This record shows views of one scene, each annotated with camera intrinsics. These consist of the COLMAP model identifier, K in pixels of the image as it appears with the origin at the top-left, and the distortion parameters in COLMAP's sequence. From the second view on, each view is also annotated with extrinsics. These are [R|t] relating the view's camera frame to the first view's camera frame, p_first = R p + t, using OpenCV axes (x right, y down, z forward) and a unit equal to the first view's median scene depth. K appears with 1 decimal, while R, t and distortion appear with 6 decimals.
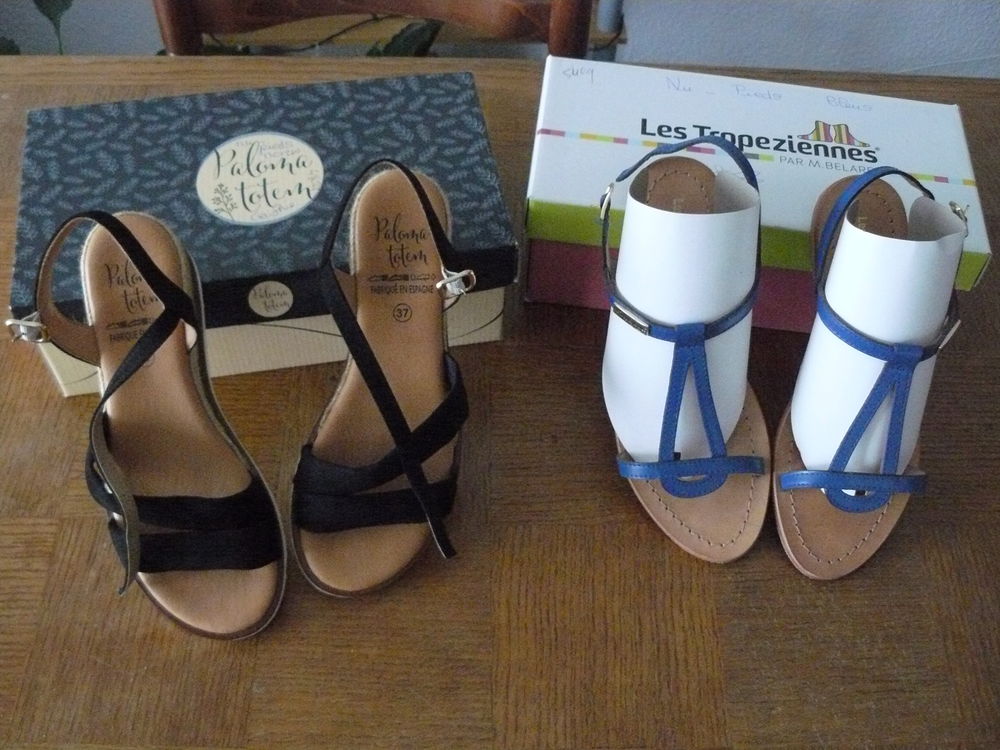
lens RADIAL K [[1119.7, 0, 500.0], [0, 1119.7, 375.0], [0, 0, 1]] dist [-0.197361, 0.219172]
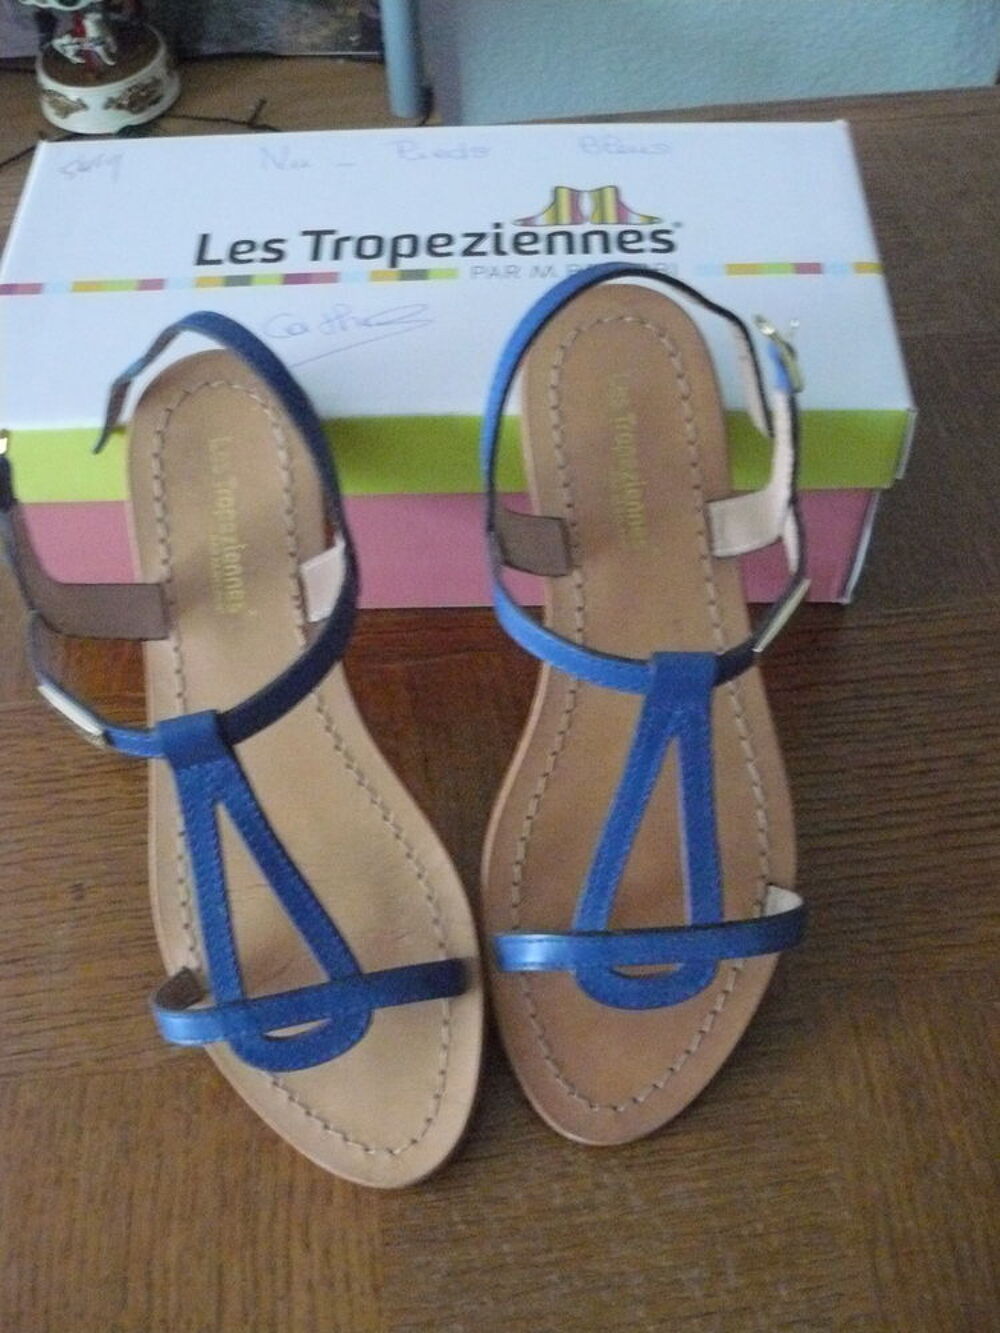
lens RADIAL K [[1463.2, 0, 514.3], [0, 1463.2, 642.4], [0, 0, 1]] dist [-0.191237, 0.190327]
pose [[0.992163, -0.124413, -0.011562, 0.289898], [0.124684, 0.991834, 0.026806, -0.051876], [0.008133, -0.028038, 0.999574, 0.385086]]
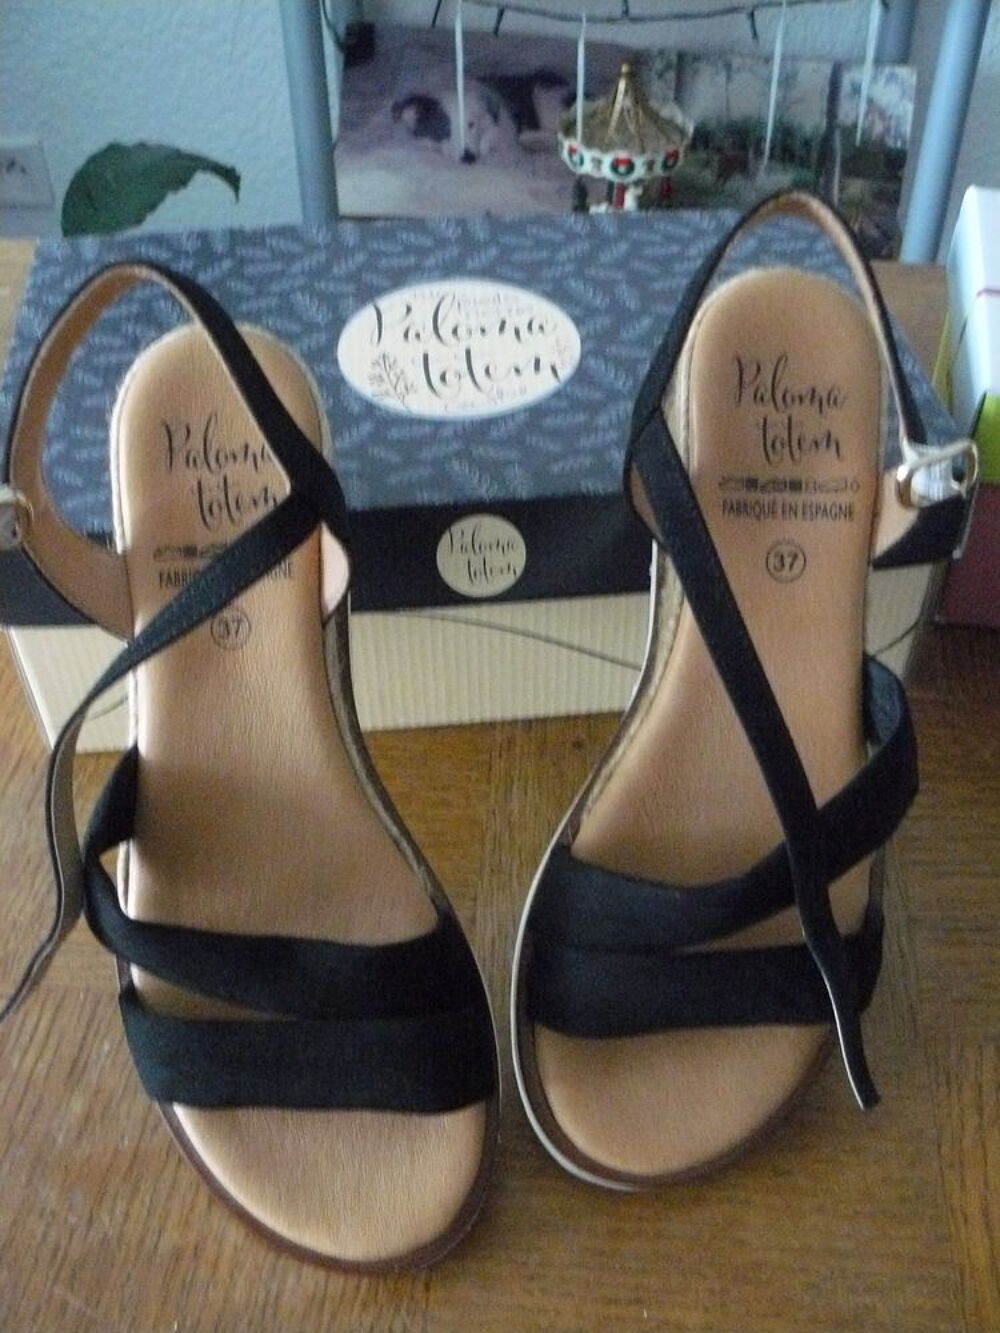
lens RADIAL K [[1463.2, 0, 514.3], [0, 1463.2, 642.4], [0, 0, 1]] dist [-0.191237, 0.190327]
pose [[0.995783, 0.029729, -0.086790, -0.138954], [-0.043879, 0.985151, -0.165989, 0.079008], [0.080566, 0.169098, 0.982301, 0.380999]]
